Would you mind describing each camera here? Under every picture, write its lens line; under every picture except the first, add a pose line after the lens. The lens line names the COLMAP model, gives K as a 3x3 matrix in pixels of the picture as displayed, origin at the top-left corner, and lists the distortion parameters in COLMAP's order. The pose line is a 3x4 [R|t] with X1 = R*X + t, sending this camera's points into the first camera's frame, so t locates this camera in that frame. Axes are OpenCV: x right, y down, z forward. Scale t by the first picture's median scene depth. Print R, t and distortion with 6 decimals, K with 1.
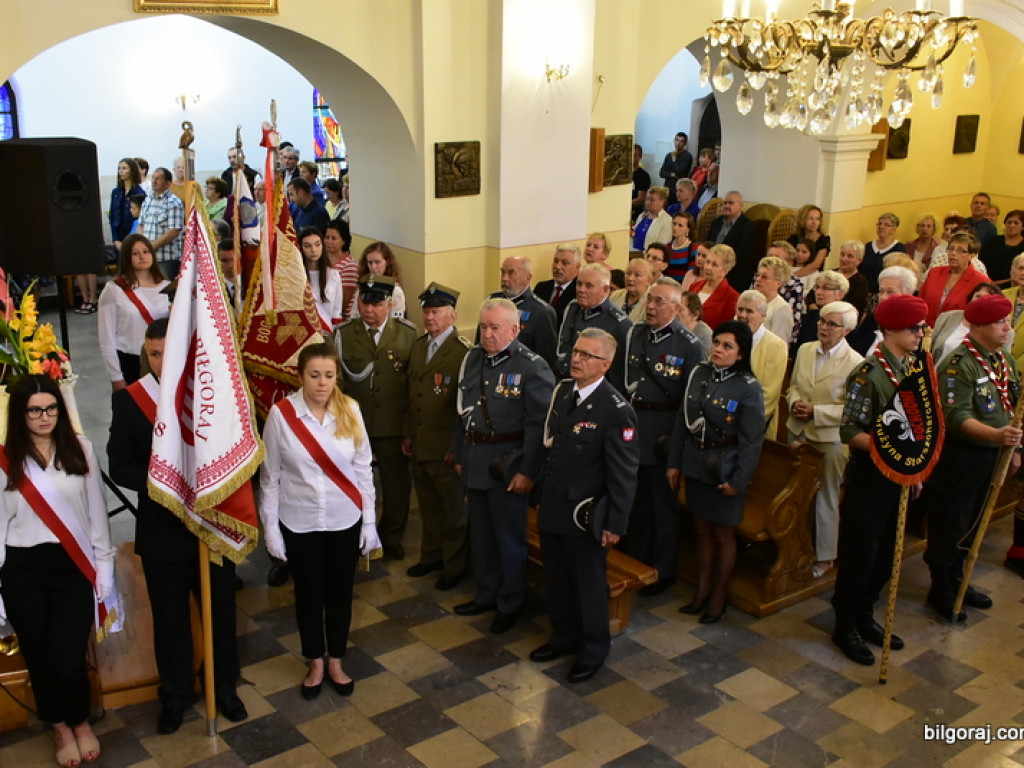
lens RADIAL K [[1197.3, 0, 516.4], [0, 1197.3, 385.5], [0, 0, 1]] dist [0.009973, -0.022029]
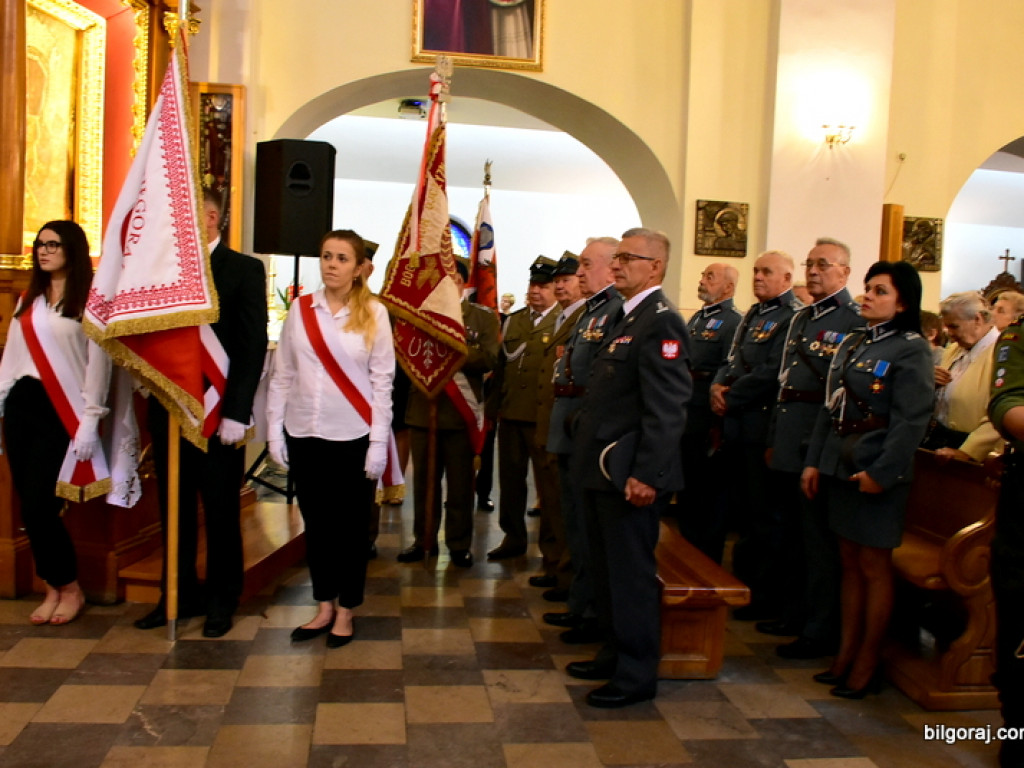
lens RADIAL K [[903.3, 0, 508.5], [0, 903.3, 384.2], [0, 0, 1]] dist [-0.037491, -0.004046]
pose [[0.859327, 0.056512, -0.508295, 0.248060], [-0.174684, 0.966537, -0.187862, 0.154222], [0.480669, 0.250226, 0.840443, 0.419331]]
